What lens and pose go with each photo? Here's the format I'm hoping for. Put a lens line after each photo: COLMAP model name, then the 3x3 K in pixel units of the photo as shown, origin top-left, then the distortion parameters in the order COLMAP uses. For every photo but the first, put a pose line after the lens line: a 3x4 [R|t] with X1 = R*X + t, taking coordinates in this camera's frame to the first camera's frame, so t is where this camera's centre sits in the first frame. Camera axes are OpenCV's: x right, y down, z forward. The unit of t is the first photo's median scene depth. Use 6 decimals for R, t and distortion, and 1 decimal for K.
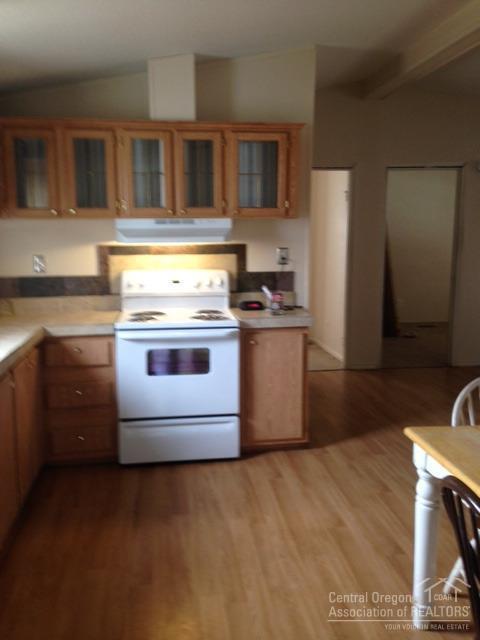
lens RADIAL K [[582.7, 0, 237.0], [0, 582.7, 318.8], [0, 0, 1]] dist [0.176774, -0.263654]
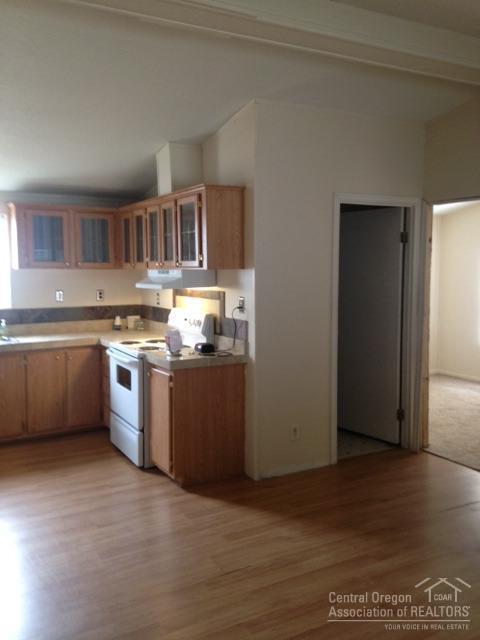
lens RADIAL K [[582.7, 0, 237.0], [0, 582.7, 318.8], [0, 0, 1]] dist [0.176774, -0.263654]
pose [[0.350773, 0.089166, -0.932206, 1.138362], [-0.150901, 0.987830, 0.037705, -0.133615], [0.924223, 0.127445, 0.359959, 0.697995]]
